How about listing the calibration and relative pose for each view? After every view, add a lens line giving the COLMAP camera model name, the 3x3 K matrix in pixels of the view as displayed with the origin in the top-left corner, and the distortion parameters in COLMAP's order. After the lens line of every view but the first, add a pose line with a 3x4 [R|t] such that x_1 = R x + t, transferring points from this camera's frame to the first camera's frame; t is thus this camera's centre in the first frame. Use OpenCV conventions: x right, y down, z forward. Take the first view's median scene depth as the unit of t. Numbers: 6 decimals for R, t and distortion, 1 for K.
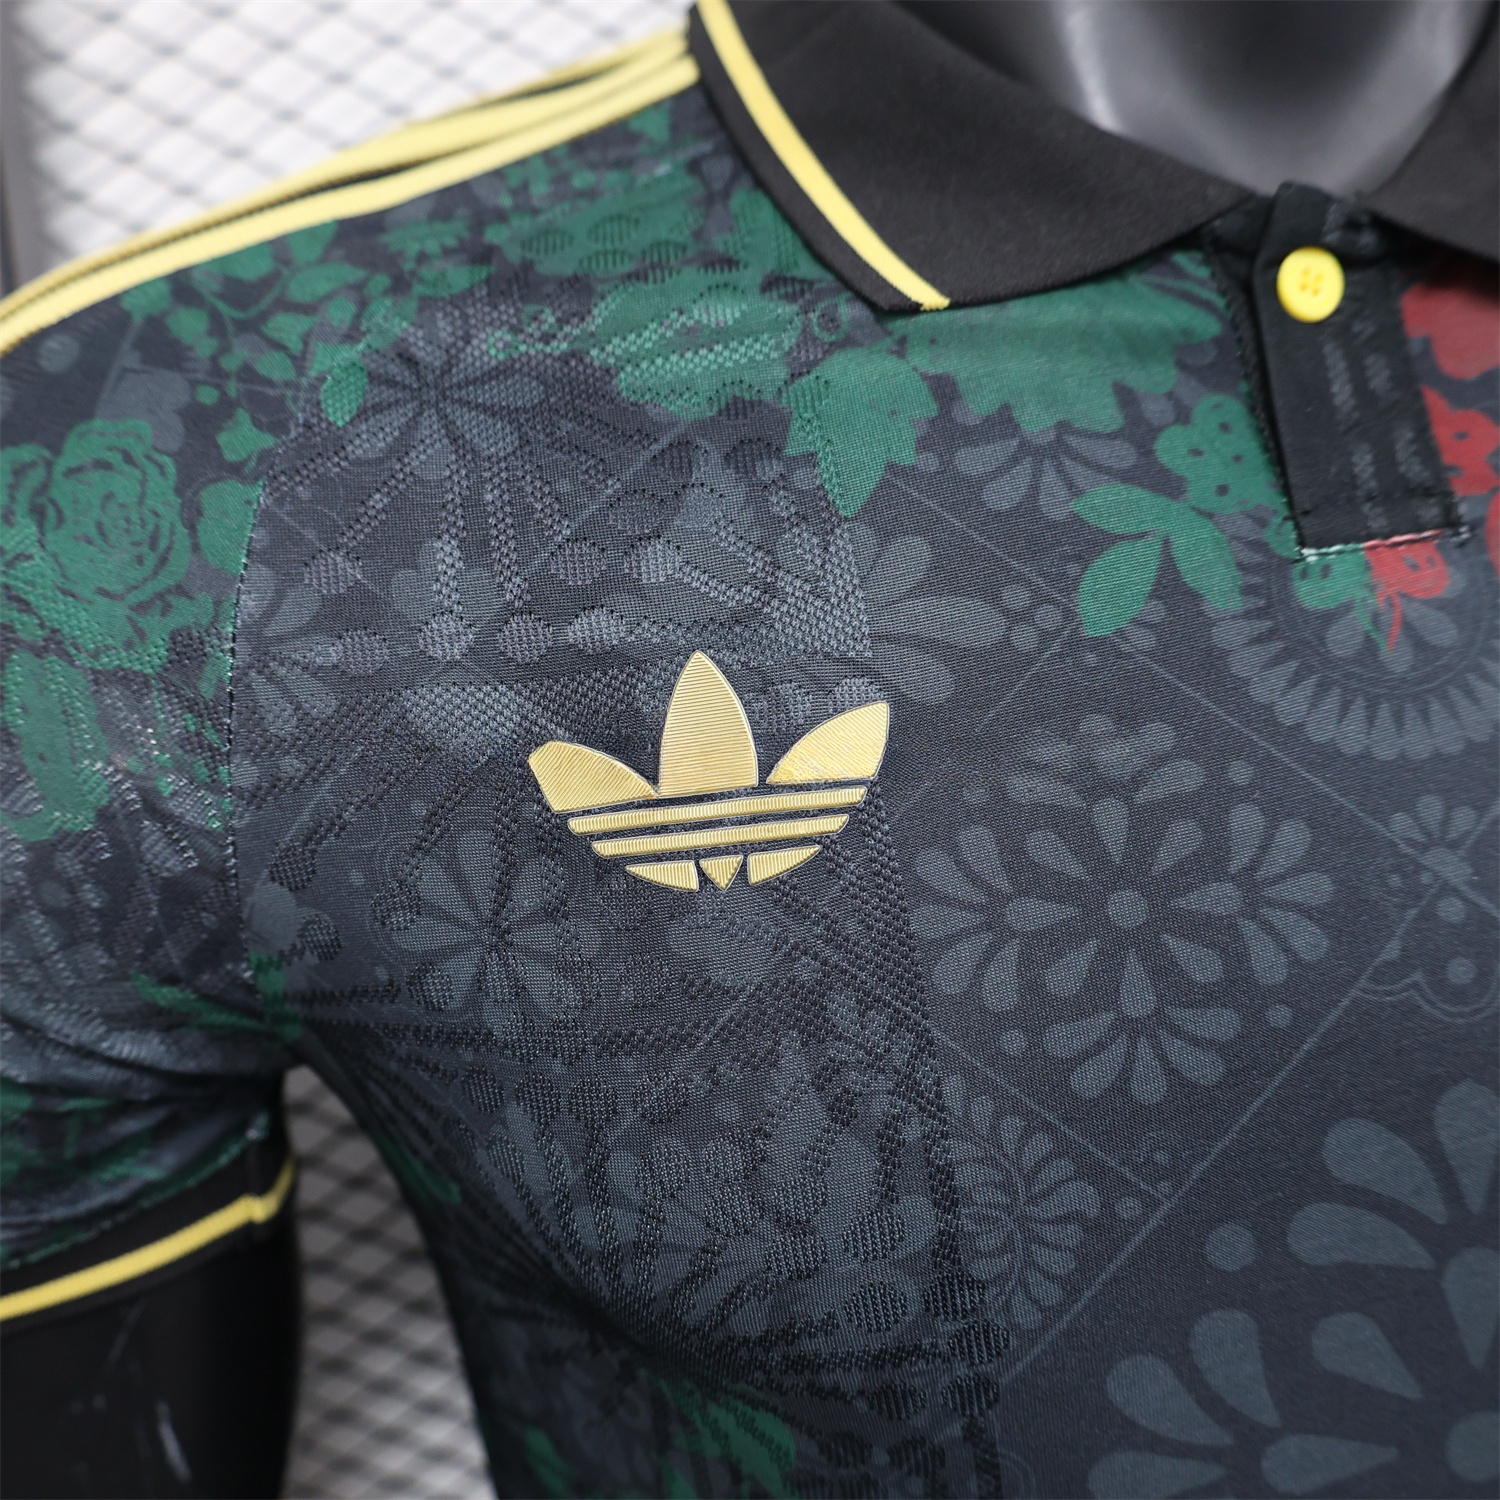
lens RADIAL K [[1632.5, 0, 750.0], [0, 1632.5, 750.0], [0, 0, 1]] dist [0.023983, 0.013380]
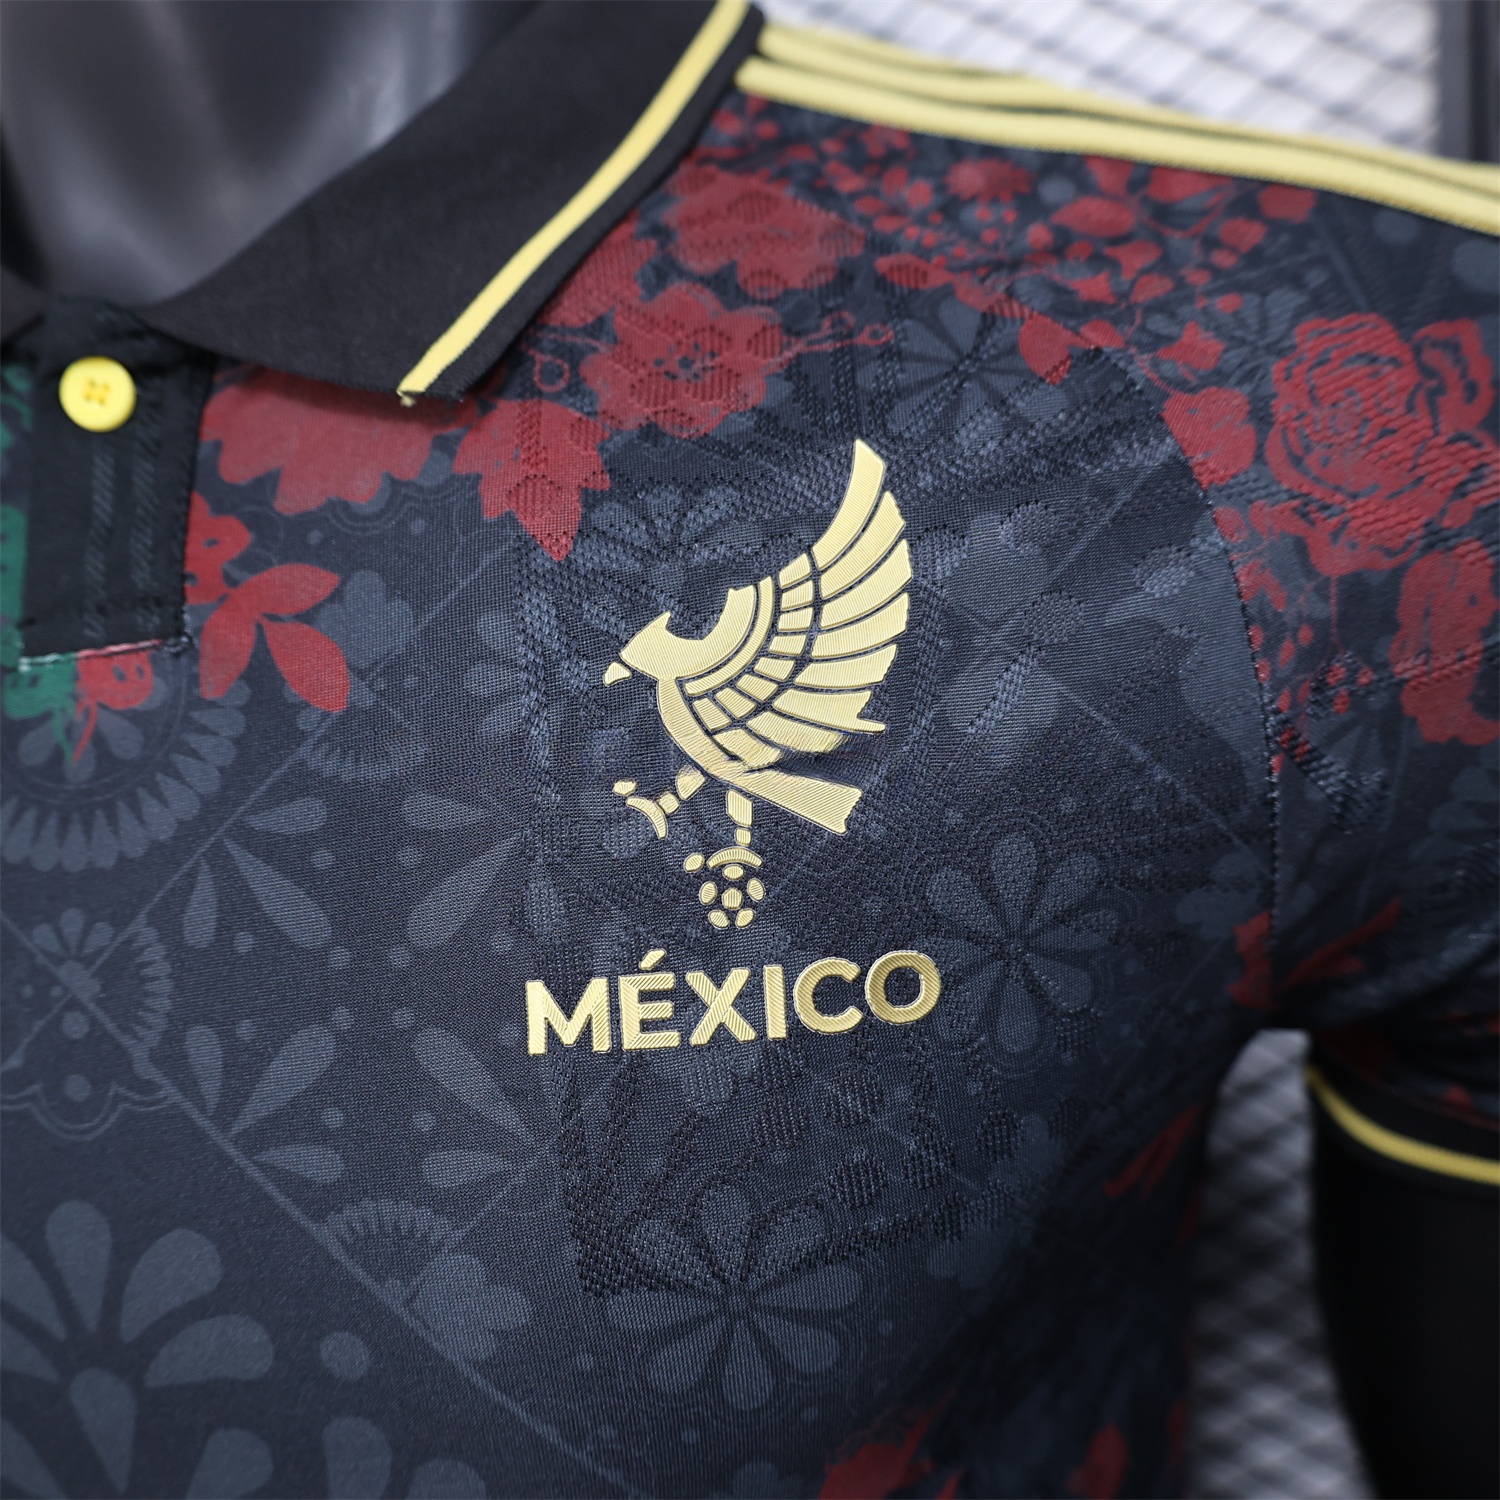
lens RADIAL K [[1632.5, 0, 750.0], [0, 1632.5, 750.0], [0, 0, 1]] dist [0.023983, 0.013380]
pose [[0.913342, 0.042008, -0.405020, 1.176773], [-0.041462, 0.999089, 0.010124, -0.094978], [0.405076, 0.007546, 0.914252, 0.248660]]
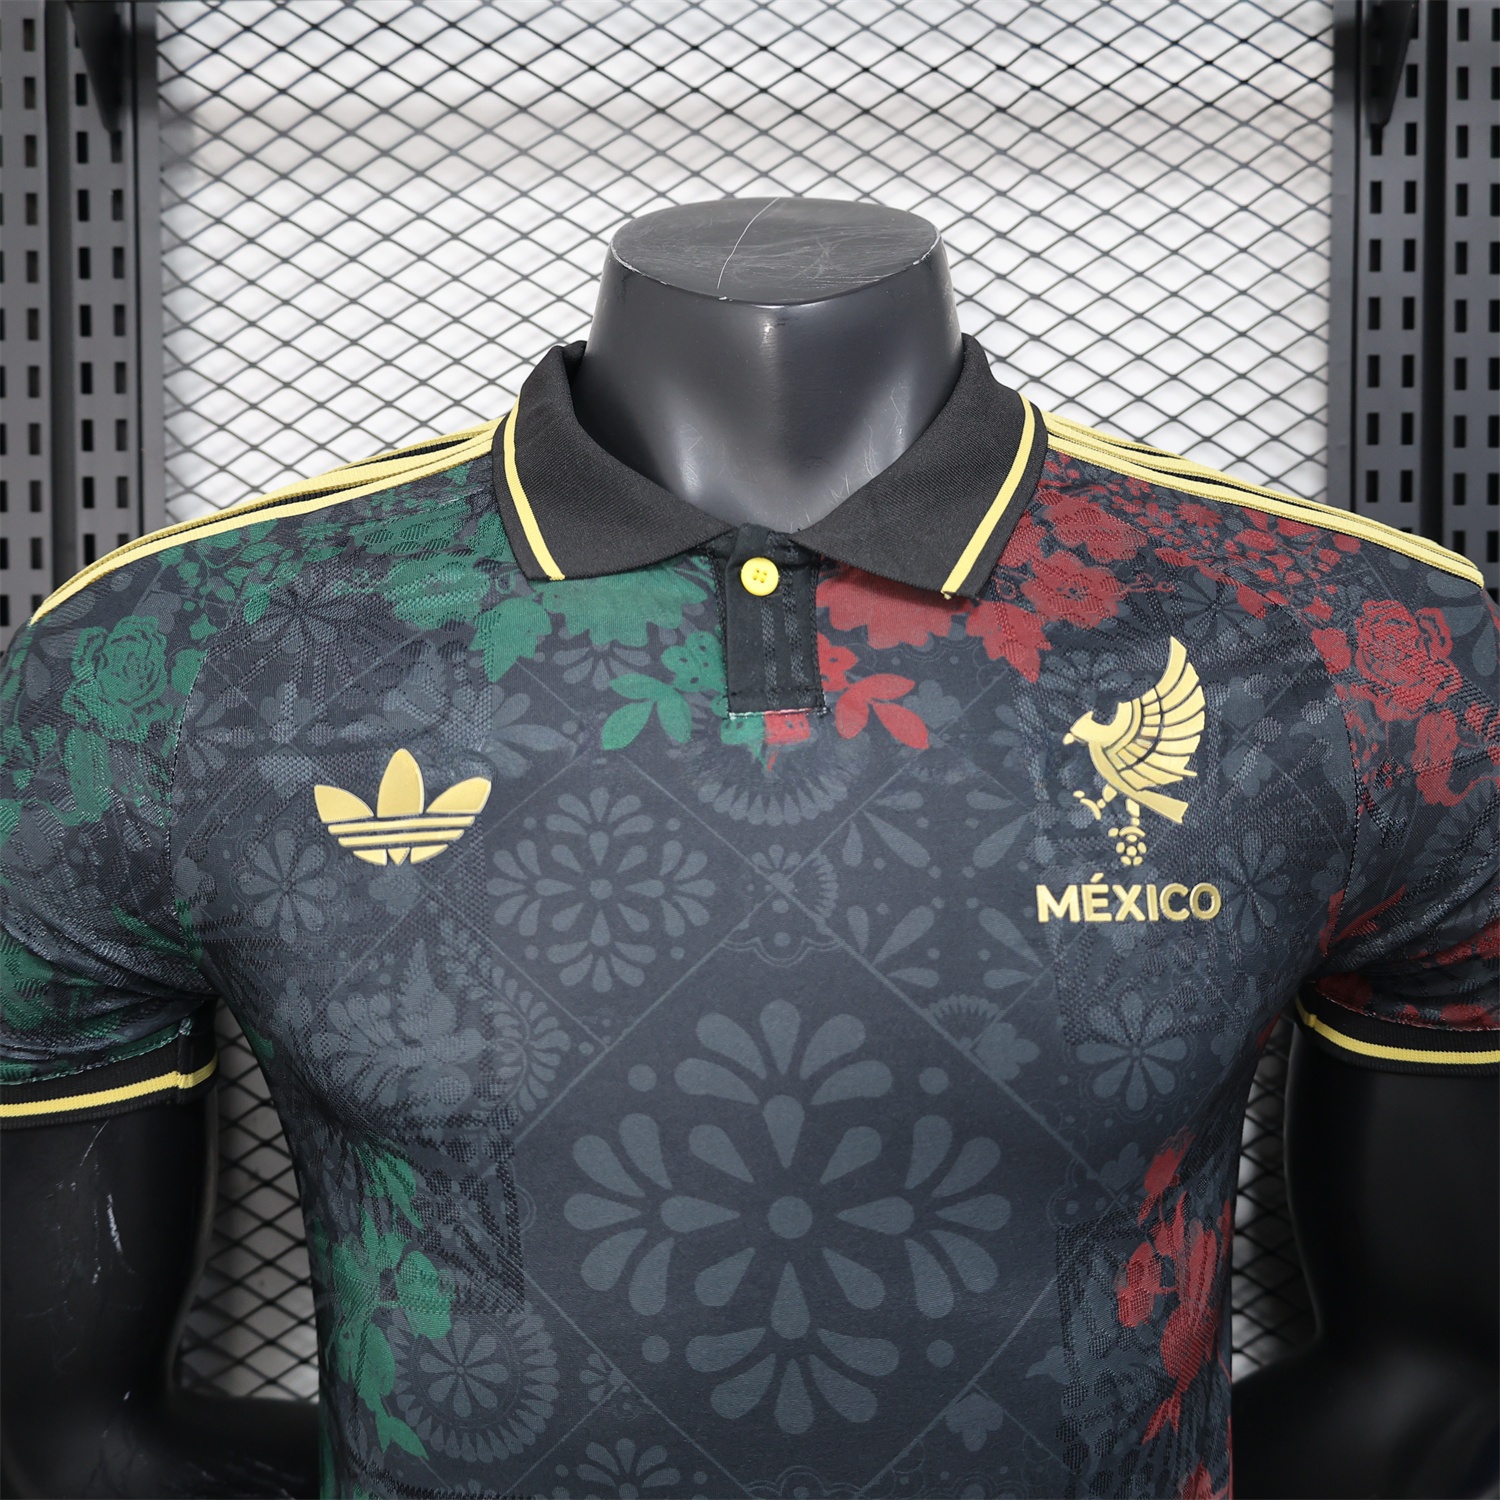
lens RADIAL K [[1815.5, 0, 750.0], [0, 1815.5, 750.0], [0, 0, 1]] dist [0.116735, 0.042555]
pose [[0.985533, 0.056449, -0.159807, 0.699379], [-0.081702, 0.984348, -0.156156, 0.243003], [0.148491, 0.166954, 0.974719, -1.020031]]
